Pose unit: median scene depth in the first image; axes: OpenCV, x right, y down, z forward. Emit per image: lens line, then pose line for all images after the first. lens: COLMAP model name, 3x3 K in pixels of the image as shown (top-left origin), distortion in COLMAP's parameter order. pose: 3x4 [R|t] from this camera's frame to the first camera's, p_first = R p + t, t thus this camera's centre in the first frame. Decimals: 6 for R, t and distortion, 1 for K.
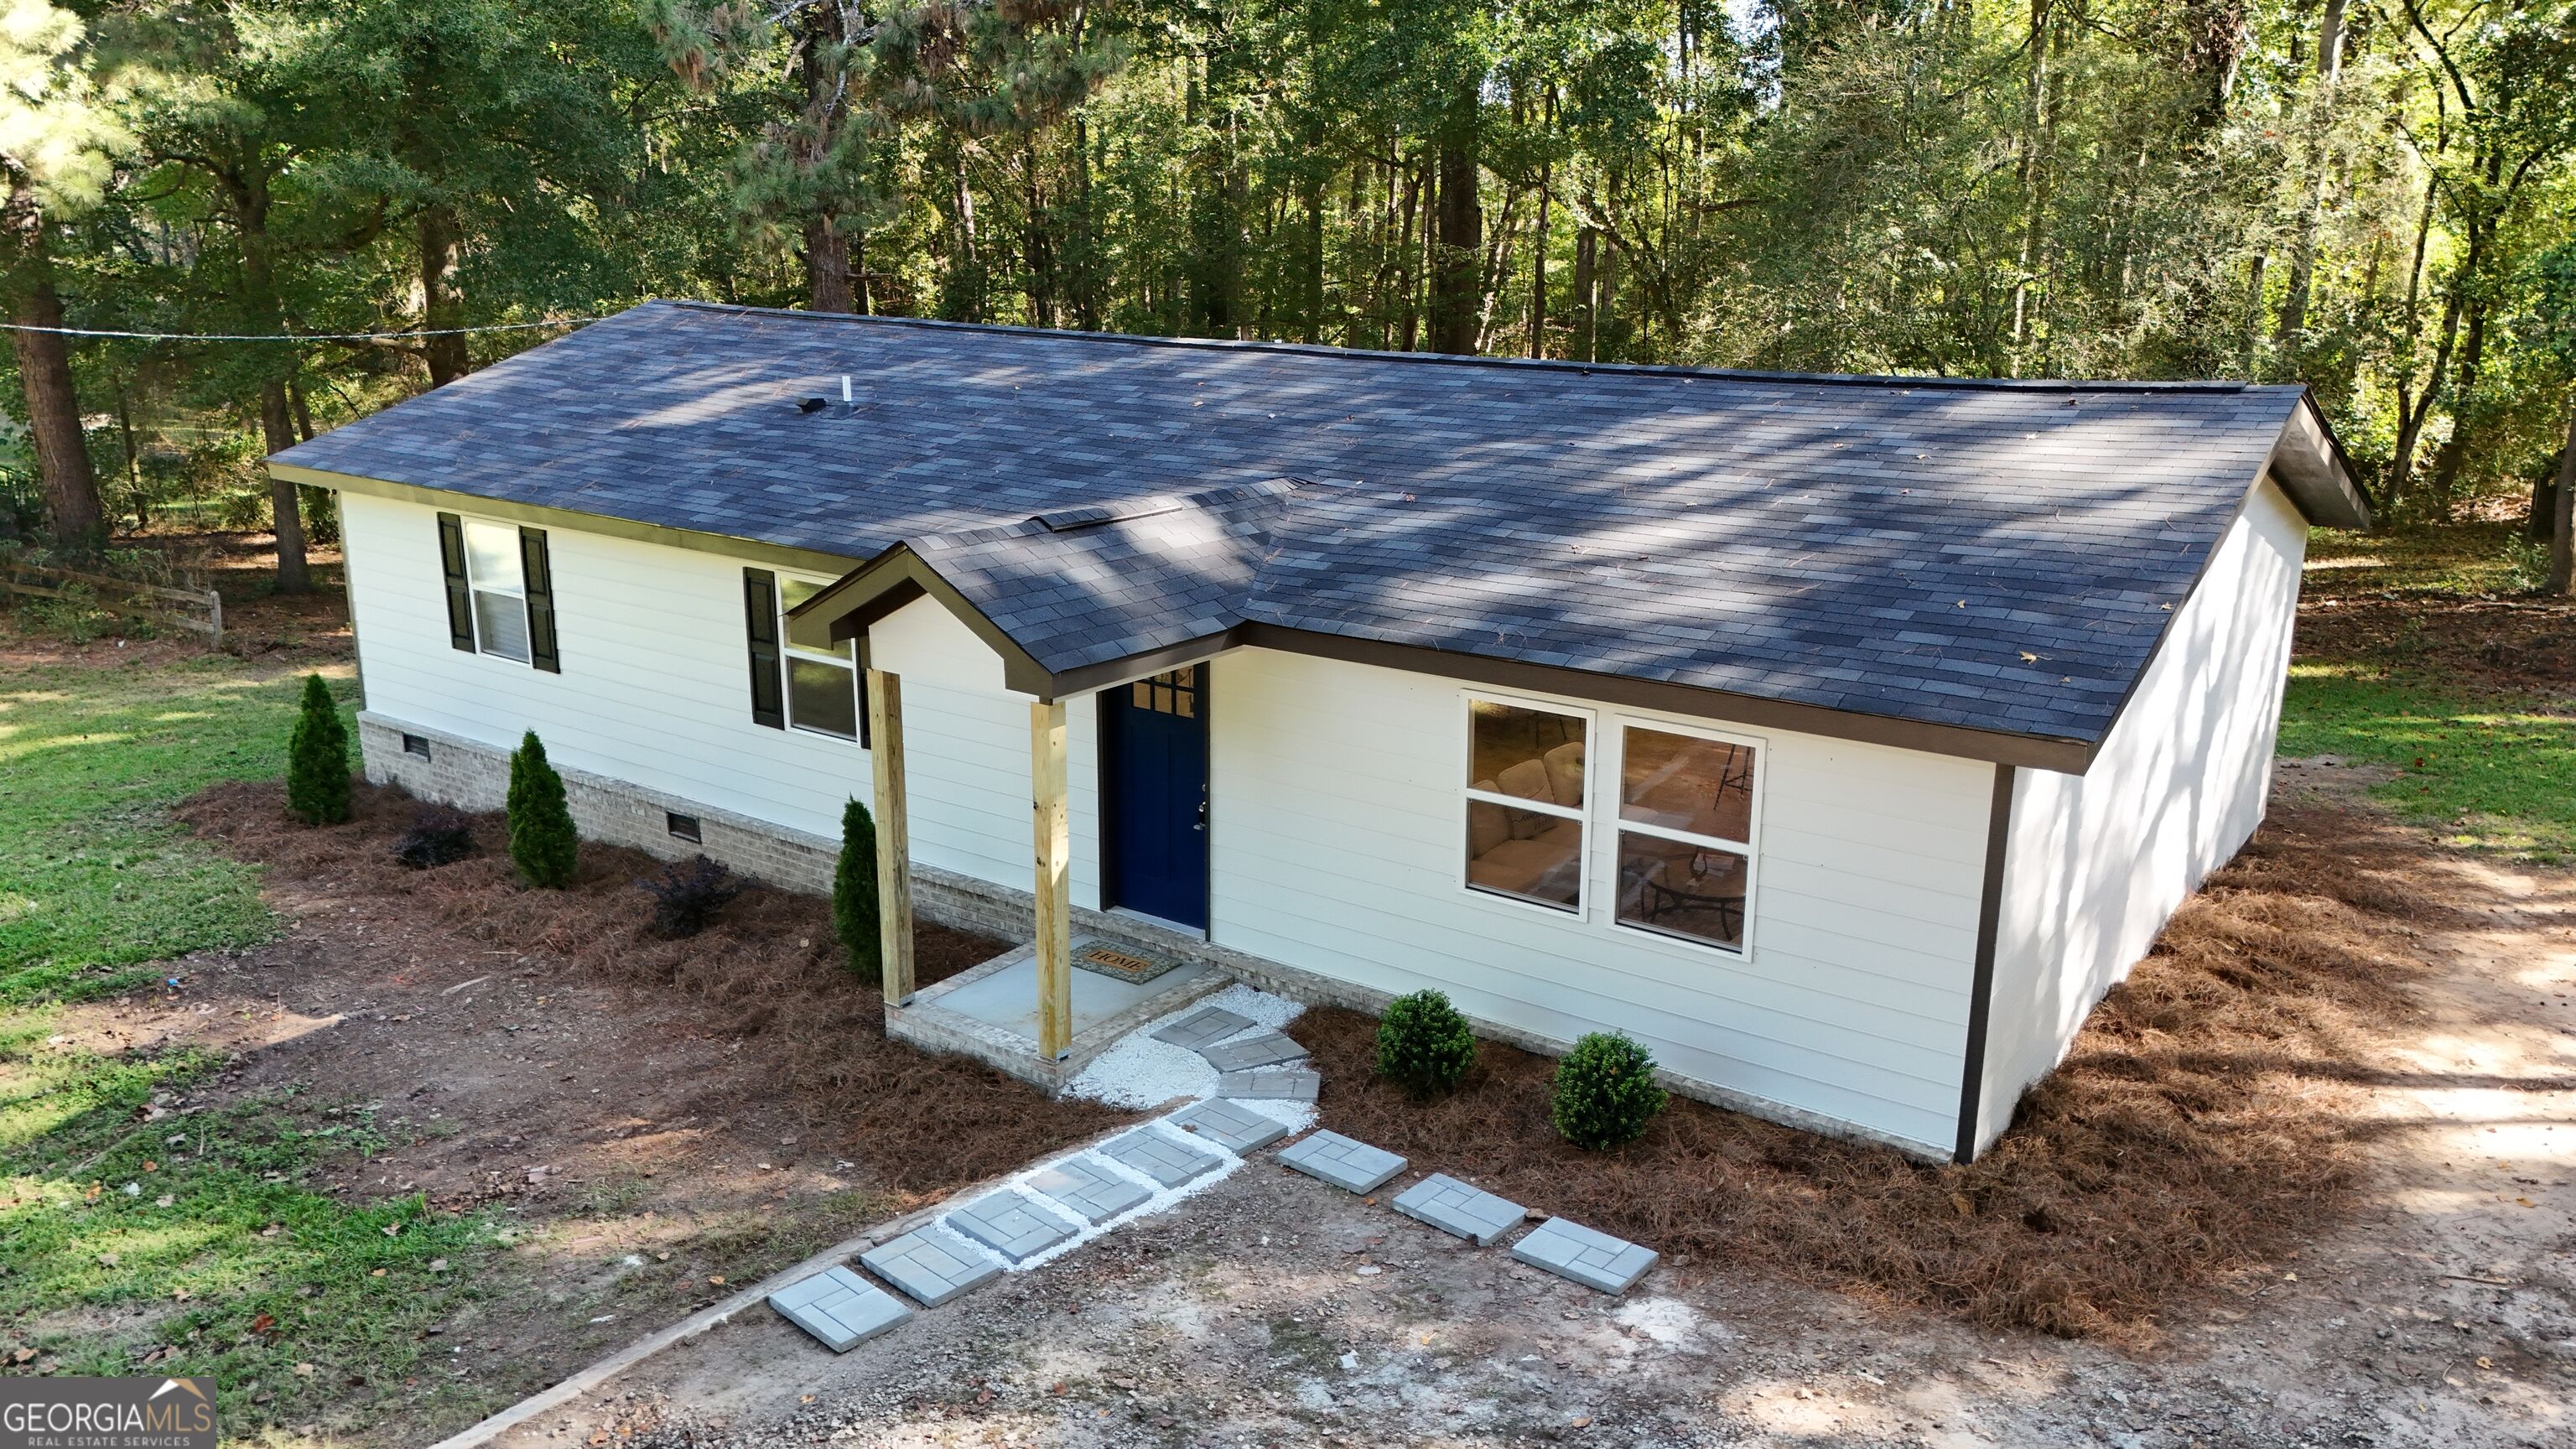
lens RADIAL K [[1889.1, 0, 1300.7], [0, 1889.1, 716.7], [0, 0, 1]] dist [0.073269, -0.062140]
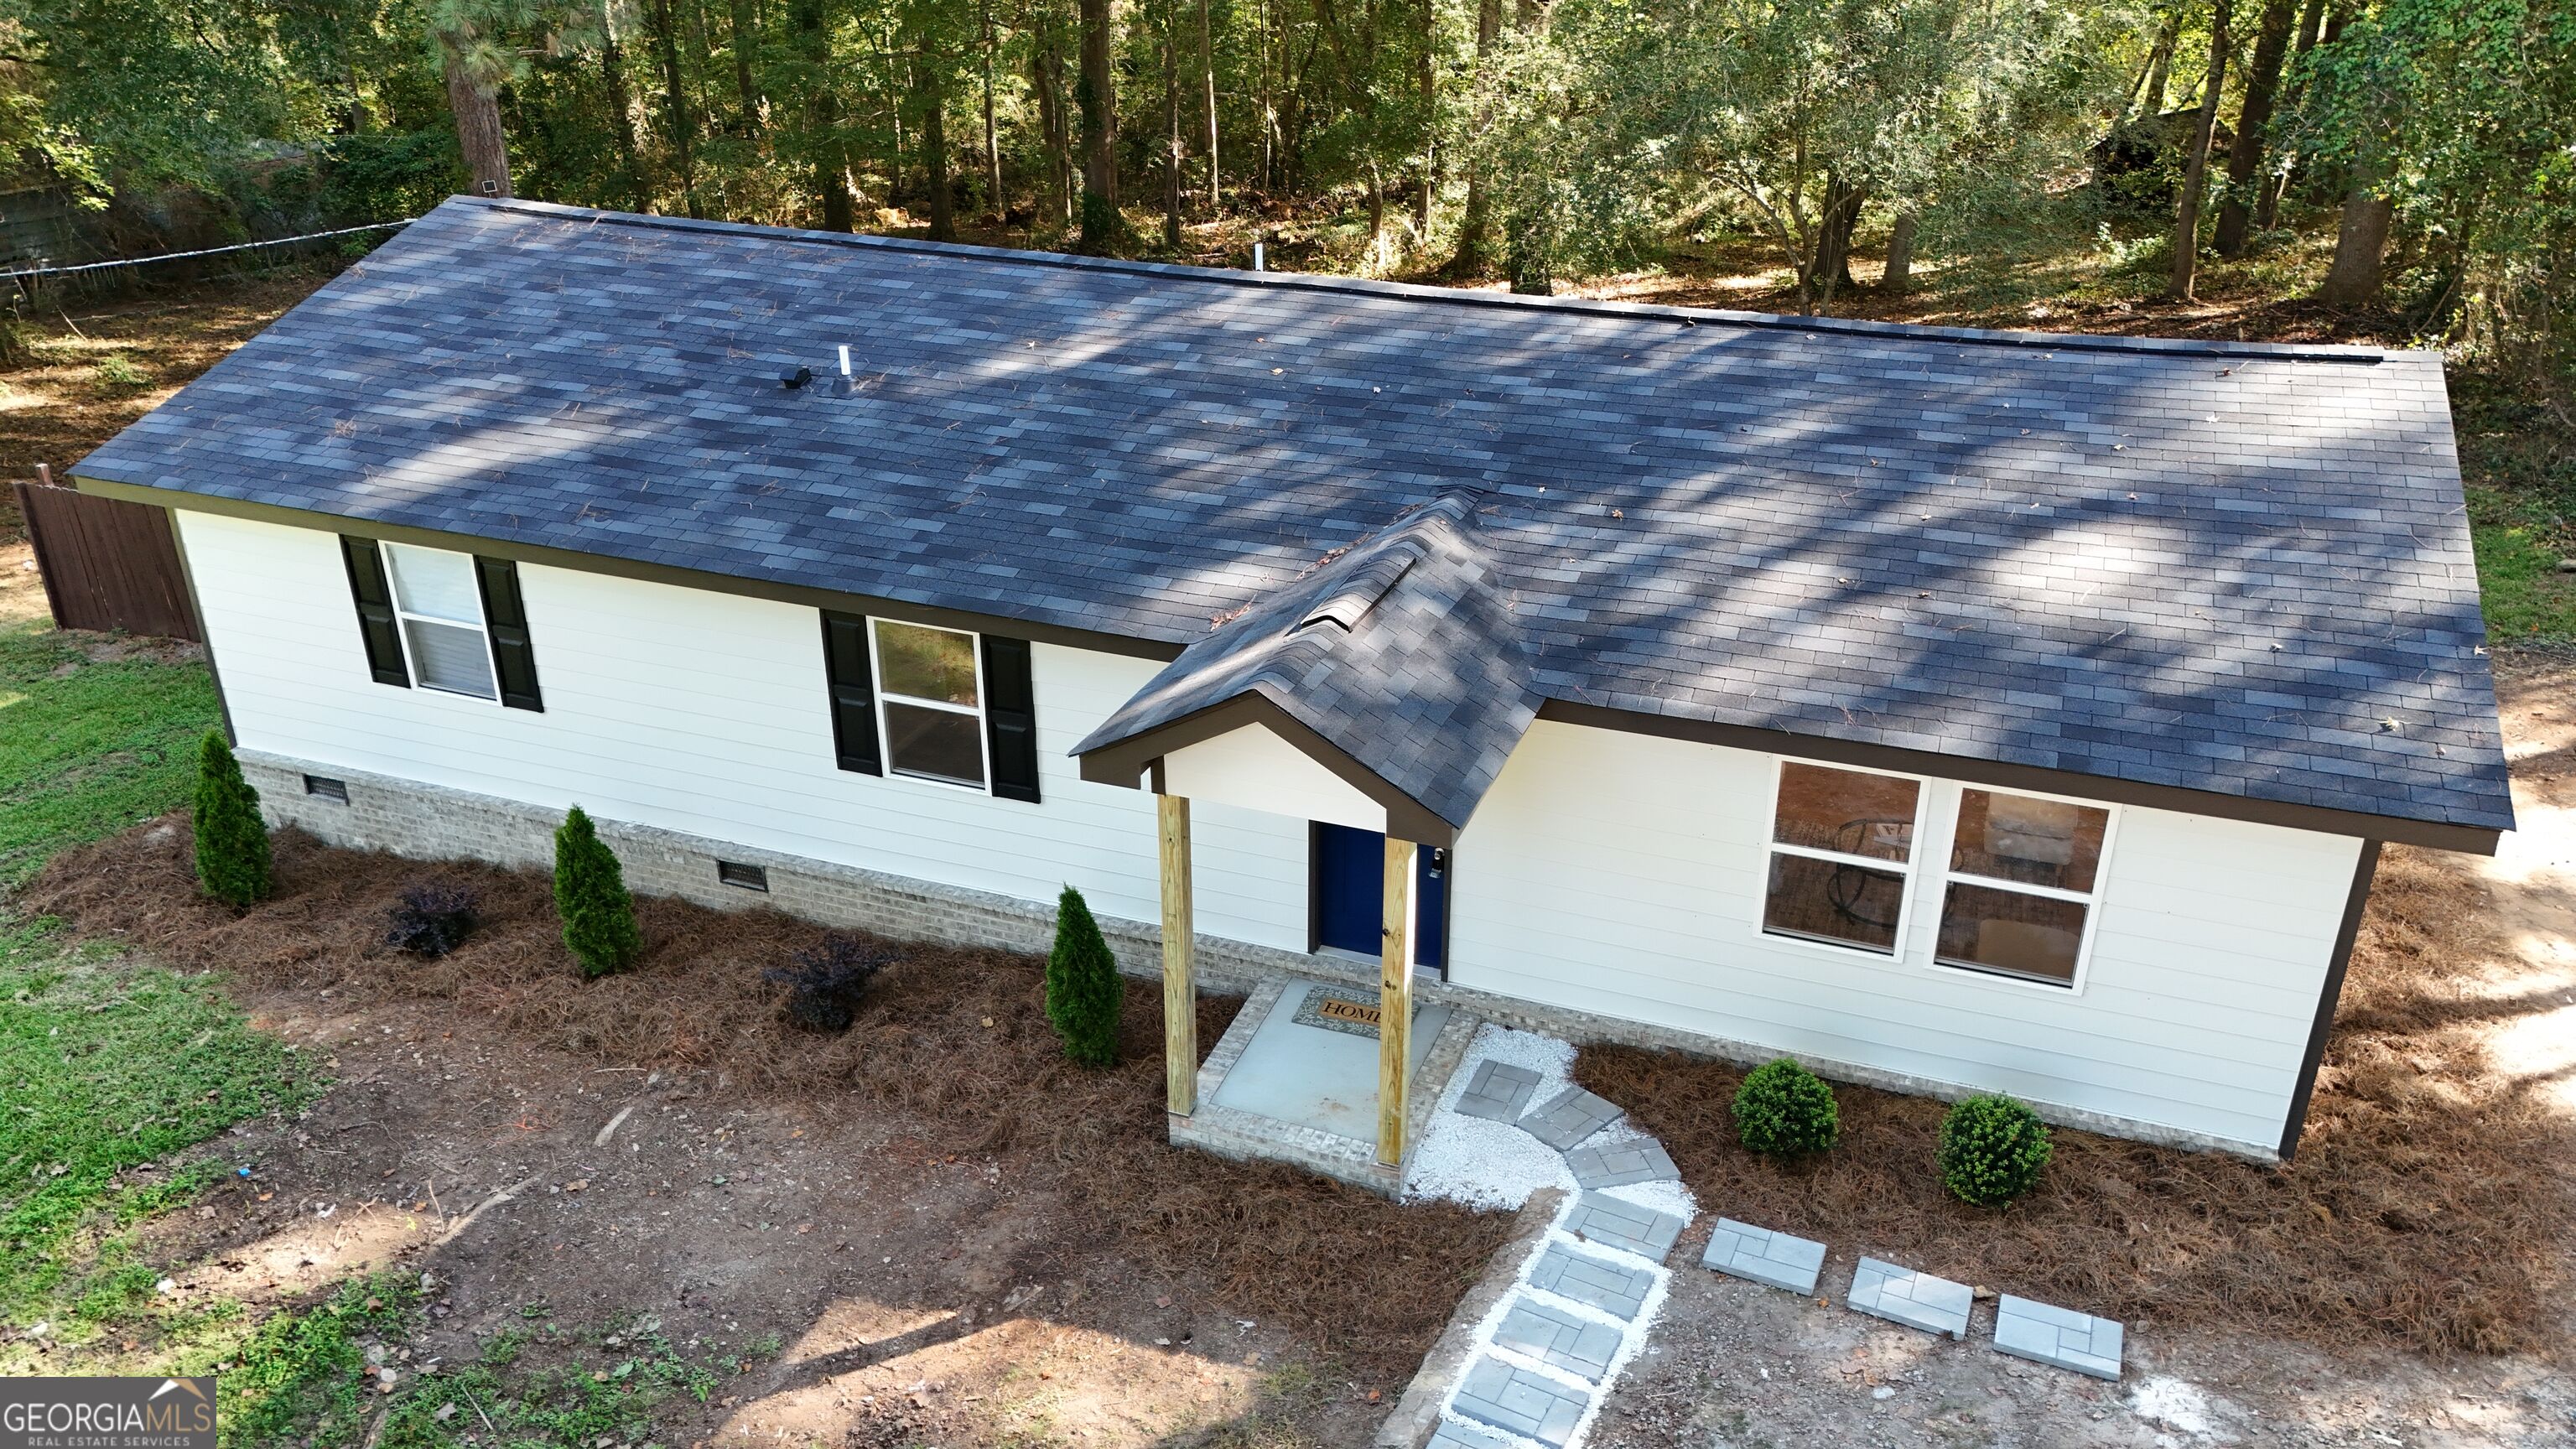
lens RADIAL K [[1889.1, 0, 1299.9], [0, 1889.1, 724.9], [0, 0, 1]] dist [0.073269, -0.062140]
pose [[0.965173, -0.118198, 0.233389, -0.360577], [0.073527, 0.978716, 0.191596, -0.221797], [-0.251068, -0.167762, 0.953321, 0.107735]]
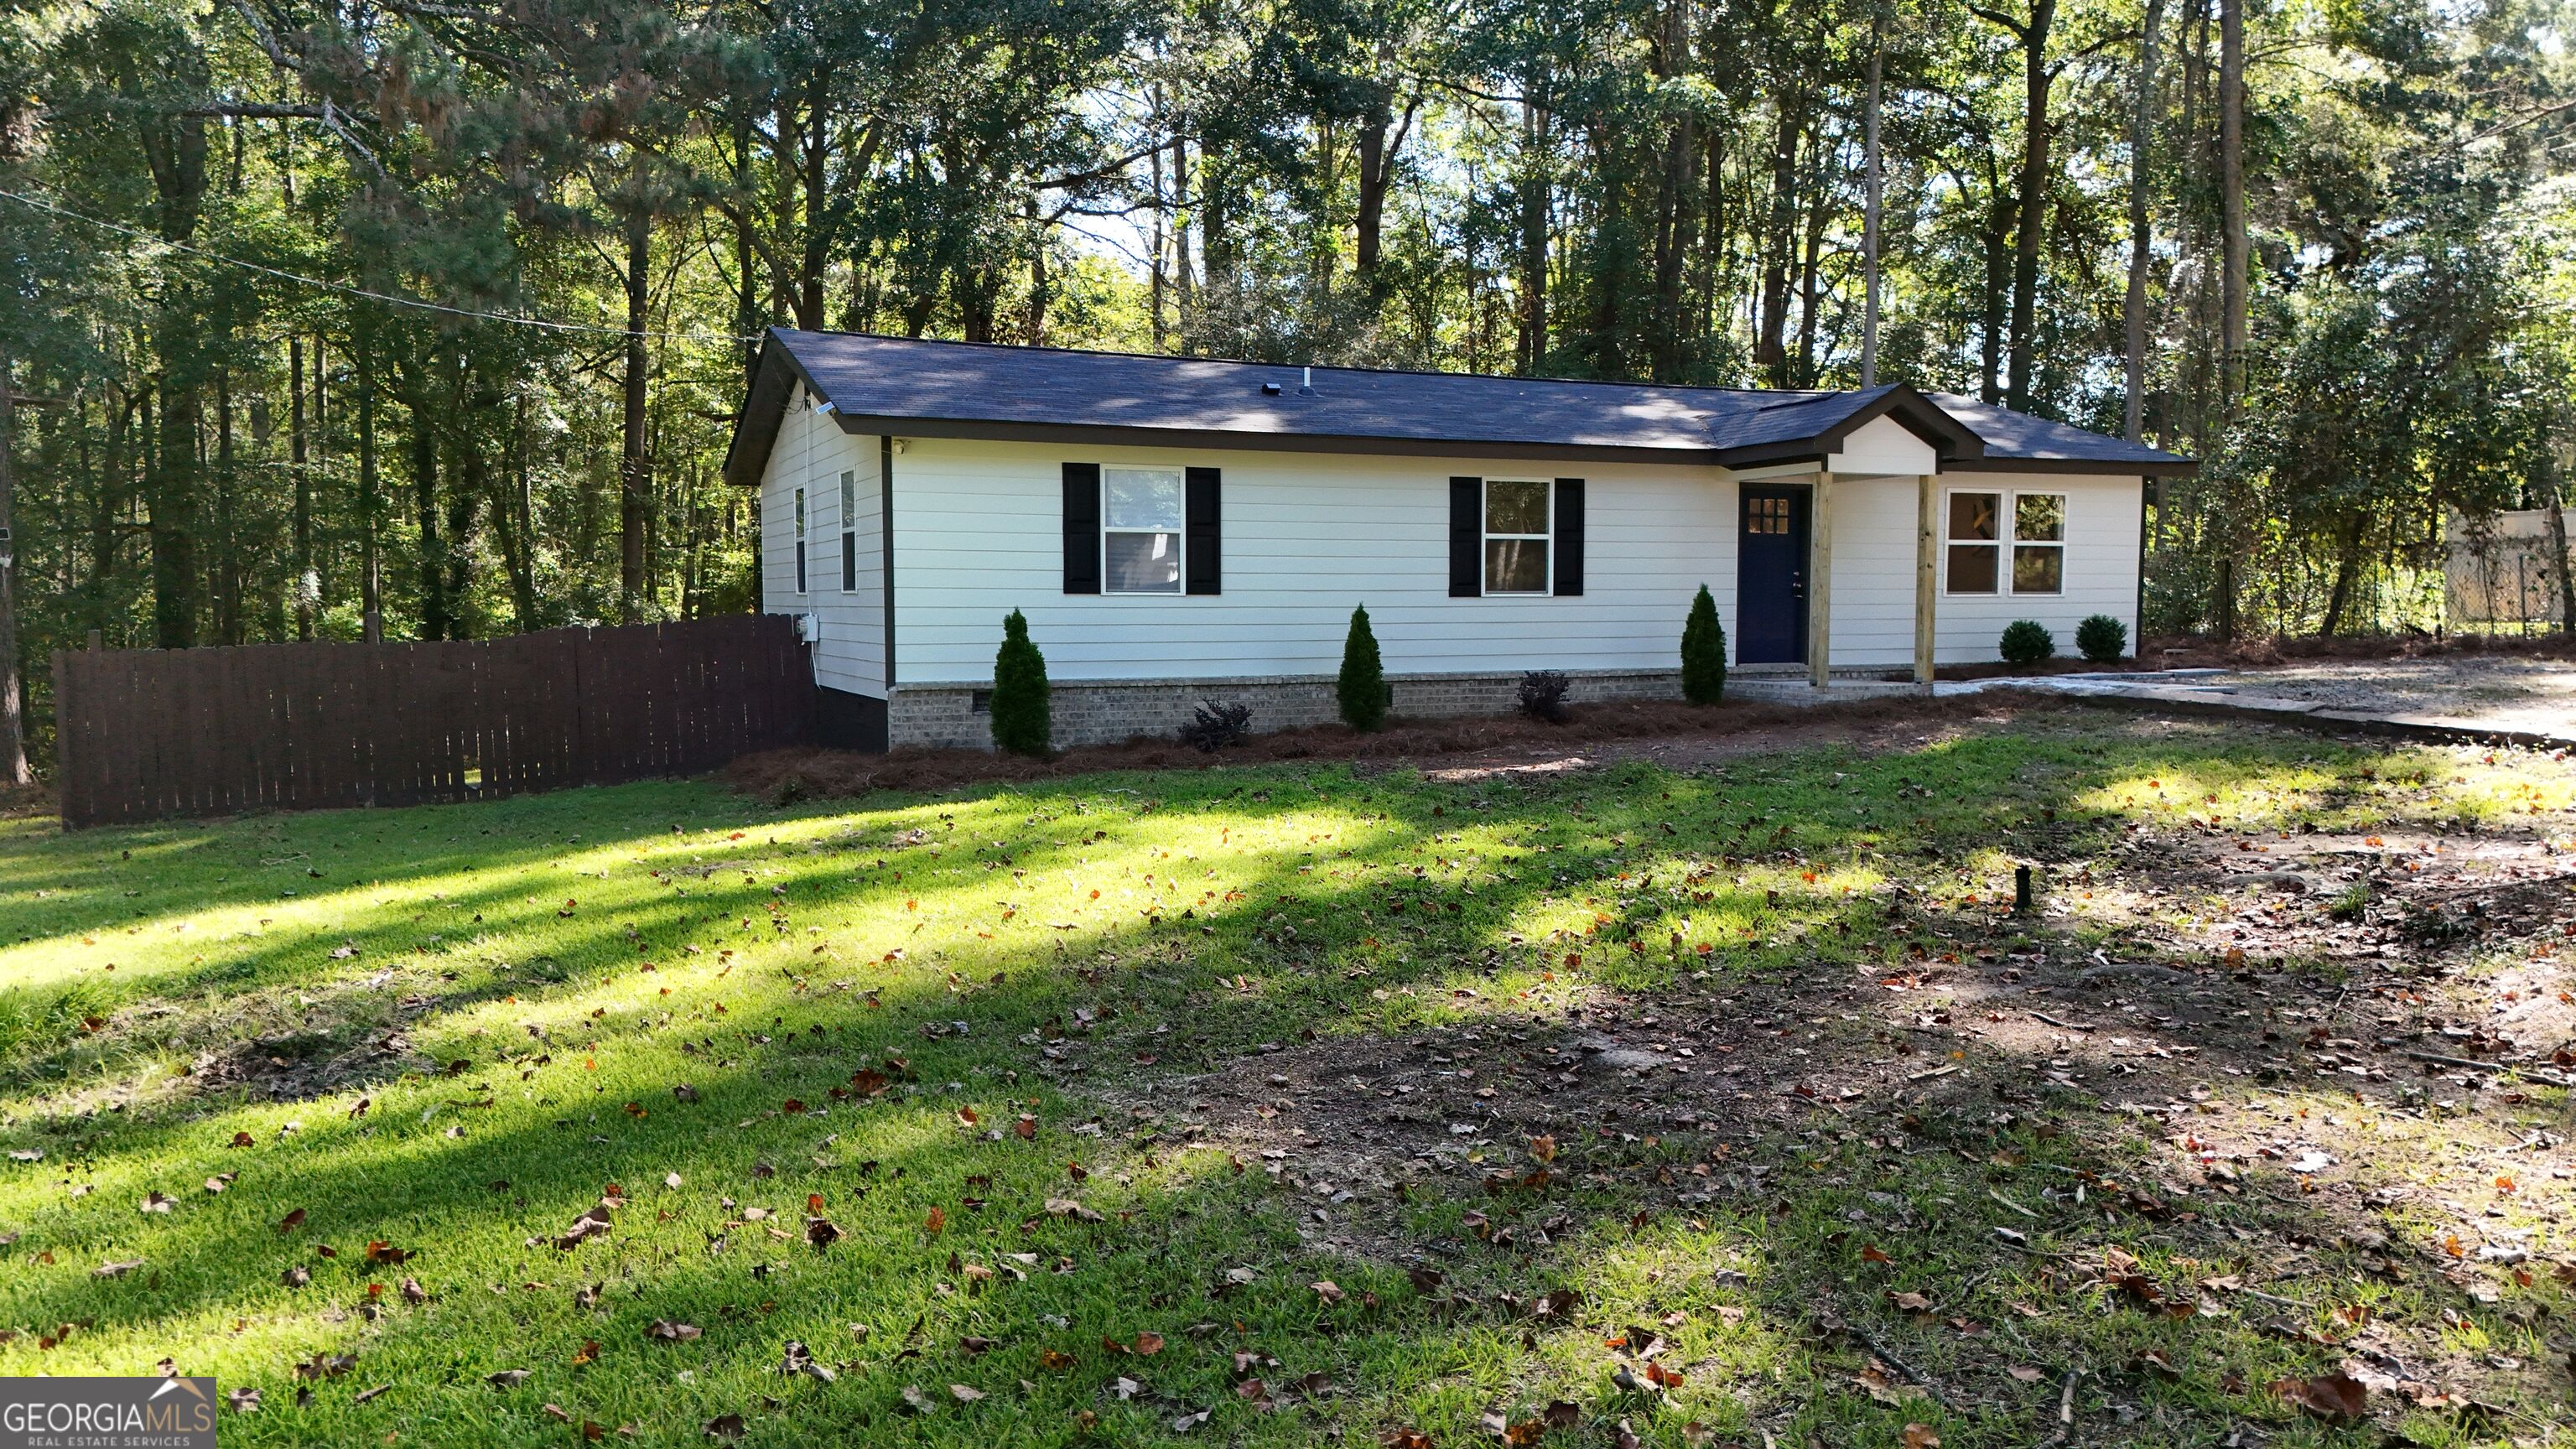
lens RADIAL K [[1889.1, 0, 1288.6], [0, 1889.1, 733.3], [0, 0, 1]] dist [0.073269, -0.062140]
pose [[0.524400, -0.064717, 0.849009, -1.874743], [0.220906, 0.973306, -0.062254, 0.195118], [-0.822317, 0.220197, 0.524698, 0.535180]]
